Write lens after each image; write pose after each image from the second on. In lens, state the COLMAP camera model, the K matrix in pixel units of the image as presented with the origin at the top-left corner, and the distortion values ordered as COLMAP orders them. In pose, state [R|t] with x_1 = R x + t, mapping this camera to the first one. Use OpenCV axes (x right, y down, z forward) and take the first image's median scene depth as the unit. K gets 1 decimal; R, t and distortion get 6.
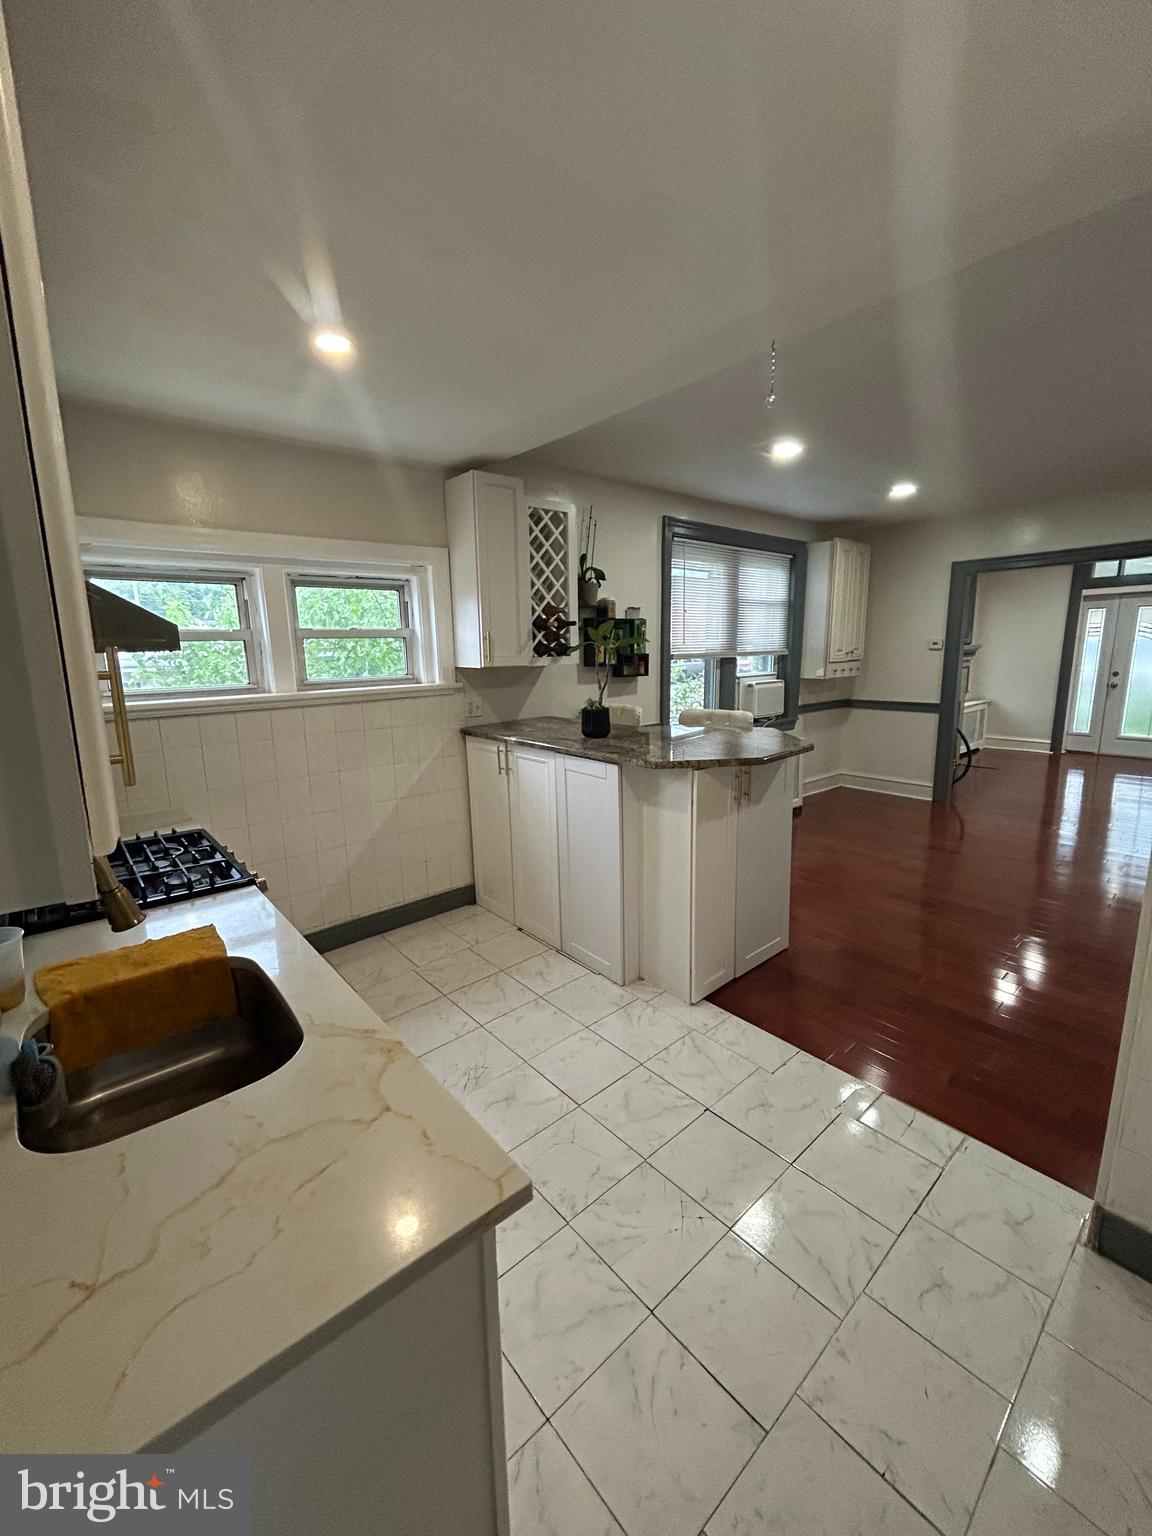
lens RADIAL K [[624.8, 0, 576.5], [0, 624.8, 765.9], [0, 0, 1]] dist [-0.001176, 0.001028]
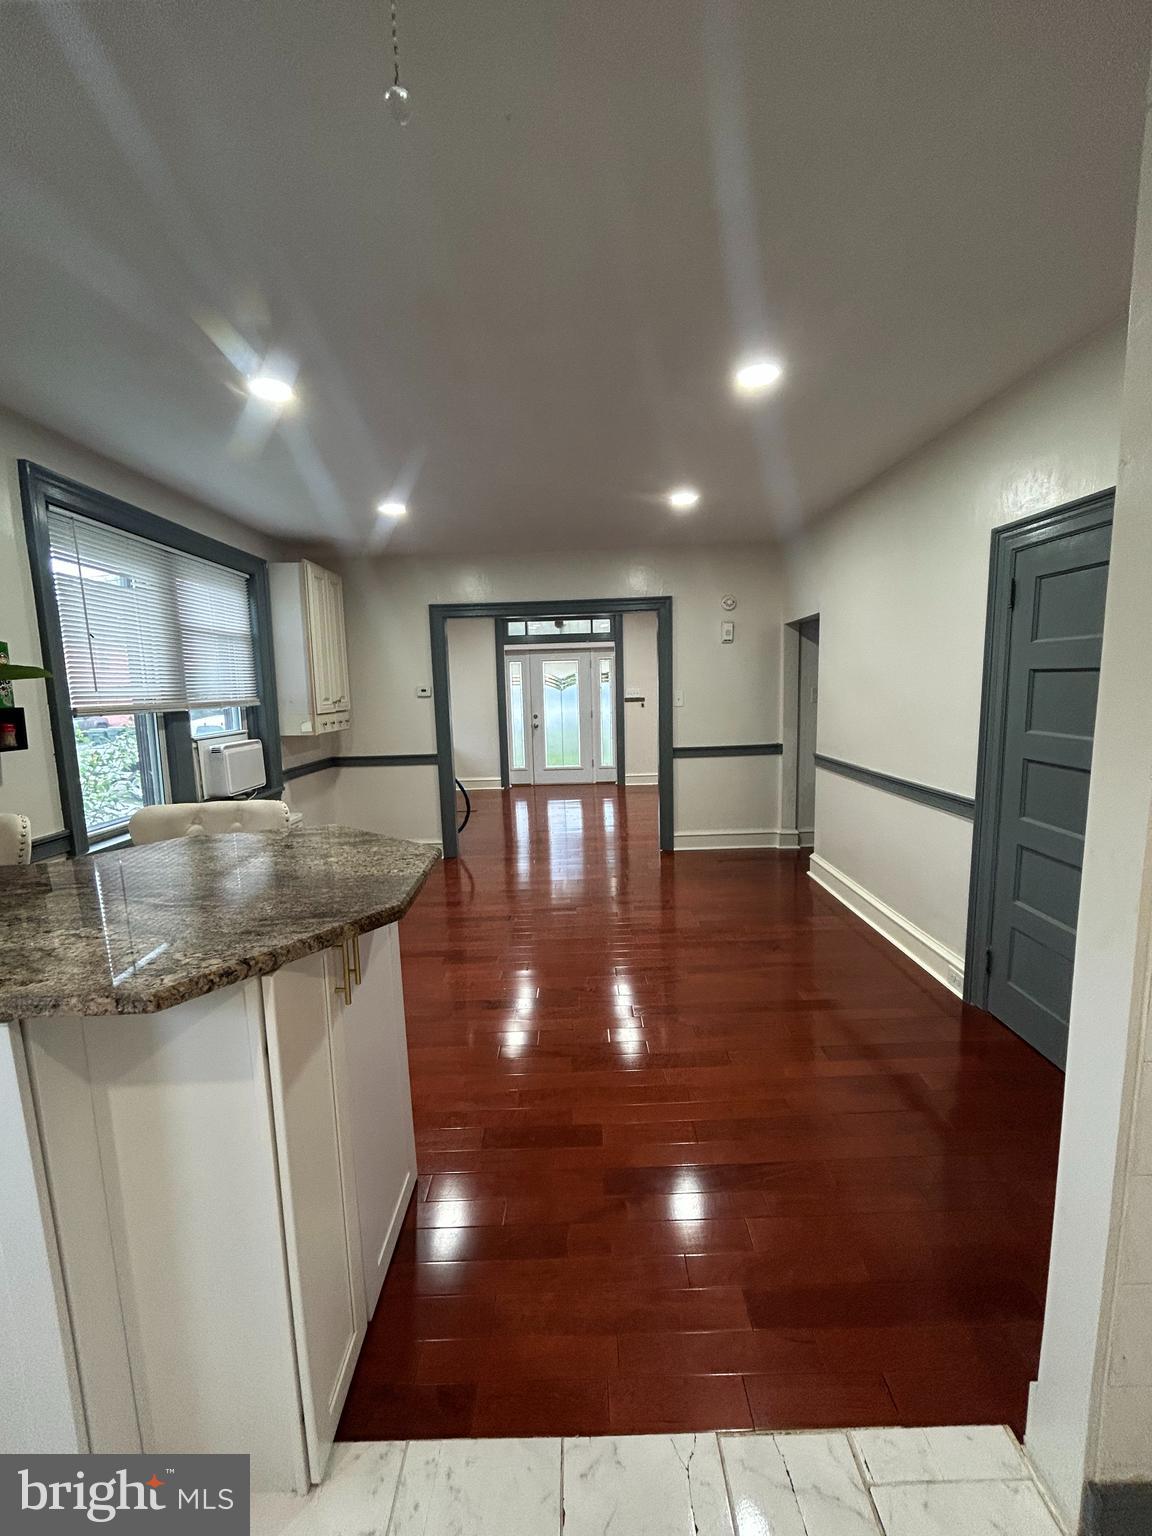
lens RADIAL K [[624.8, 0, 579.3], [0, 624.8, 771.1], [0, 0, 1]] dist [-0.001176, 0.001028]
pose [[0.645881, -0.100930, 0.756737, 0.010678], [0.156689, 0.987646, -0.002007, -0.040089], [-0.747185, 0.119868, 0.653717, 0.238244]]
